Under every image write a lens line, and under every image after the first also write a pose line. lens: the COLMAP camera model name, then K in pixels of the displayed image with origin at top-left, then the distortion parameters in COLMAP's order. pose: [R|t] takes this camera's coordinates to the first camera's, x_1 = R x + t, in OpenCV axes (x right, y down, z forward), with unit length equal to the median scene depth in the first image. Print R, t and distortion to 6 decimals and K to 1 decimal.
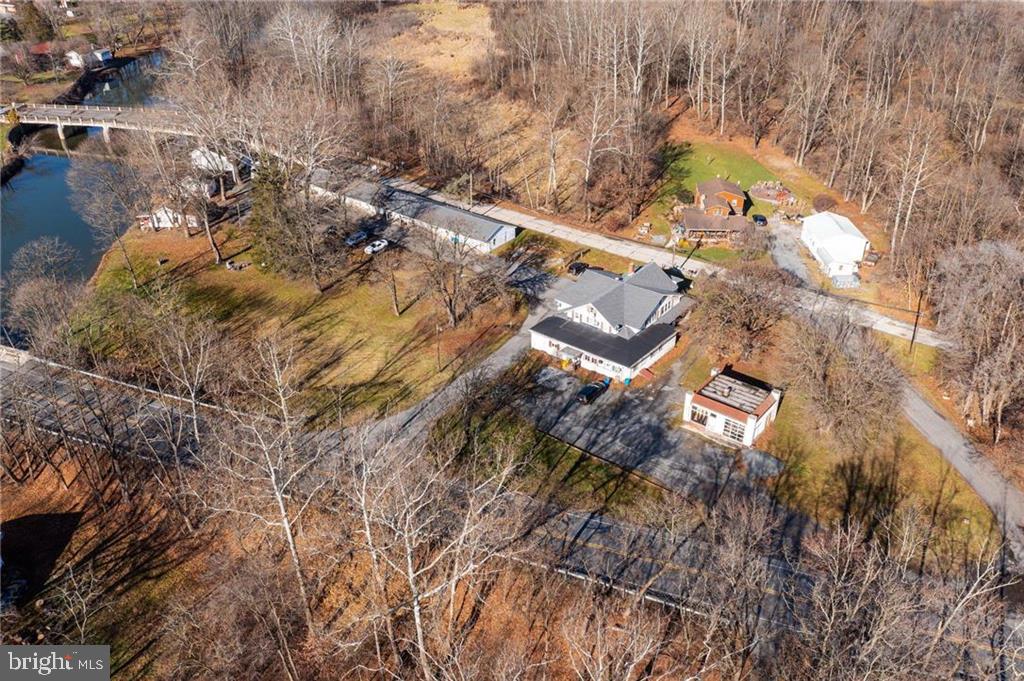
lens RADIAL K [[811.6, 0, 511.3], [0, 811.6, 340.3], [0, 0, 1]] dist [-0.002648, -0.001607]
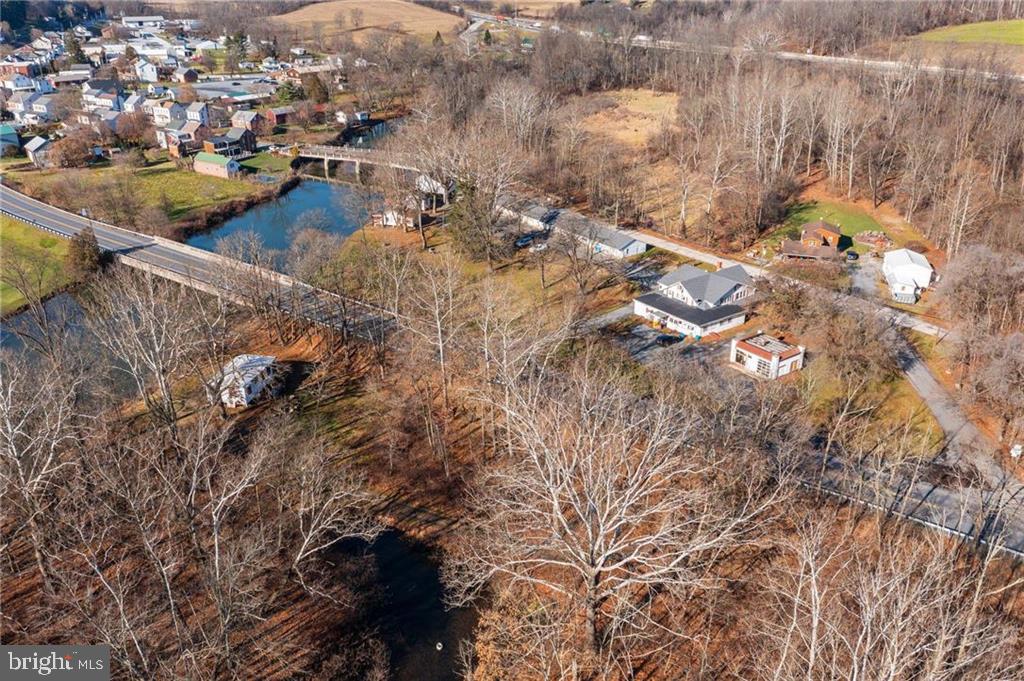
lens RADIAL K [[811.6, 0, 510.4], [0, 811.6, 342.4], [0, 0, 1]] dist [-0.002648, -0.001607]
pose [[0.966018, 0.109755, -0.234015, 0.111306], [-0.134590, 0.986538, -0.092893, 0.157957], [0.220669, 0.121232, 0.967785, -0.258964]]
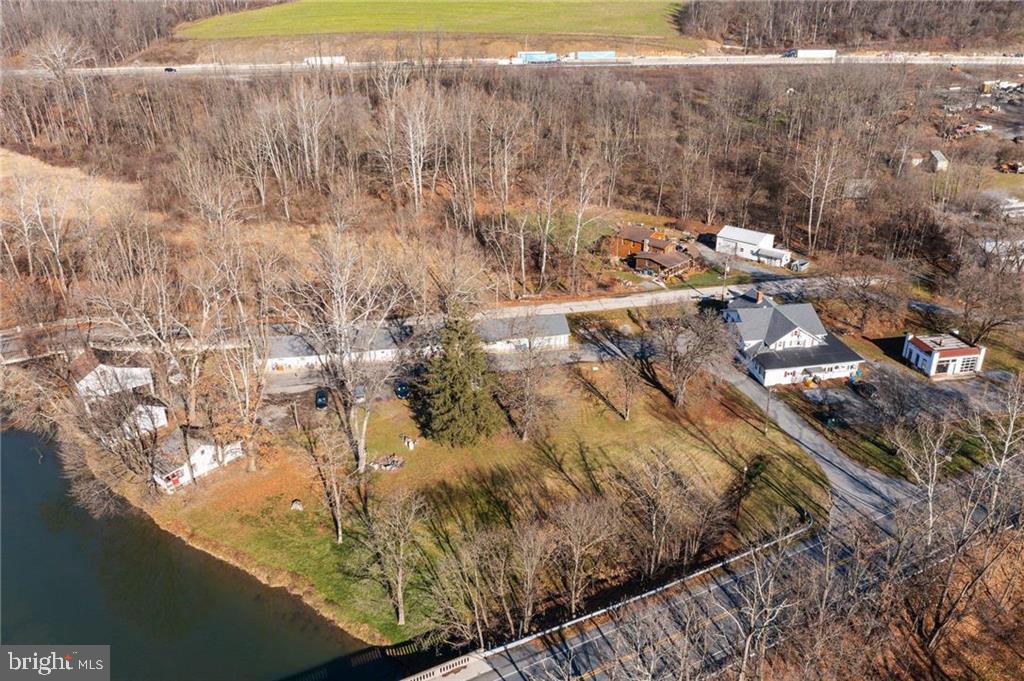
lens RADIAL K [[811.6, 0, 516.0], [0, 811.6, 344.1], [0, 0, 1]] dist [-0.002648, -0.001607]
pose [[0.661998, -0.326618, 0.674596, -0.686935], [0.391861, 0.918069, 0.059958, -0.180300], [-0.638909, 0.224656, 0.735748, 0.304420]]
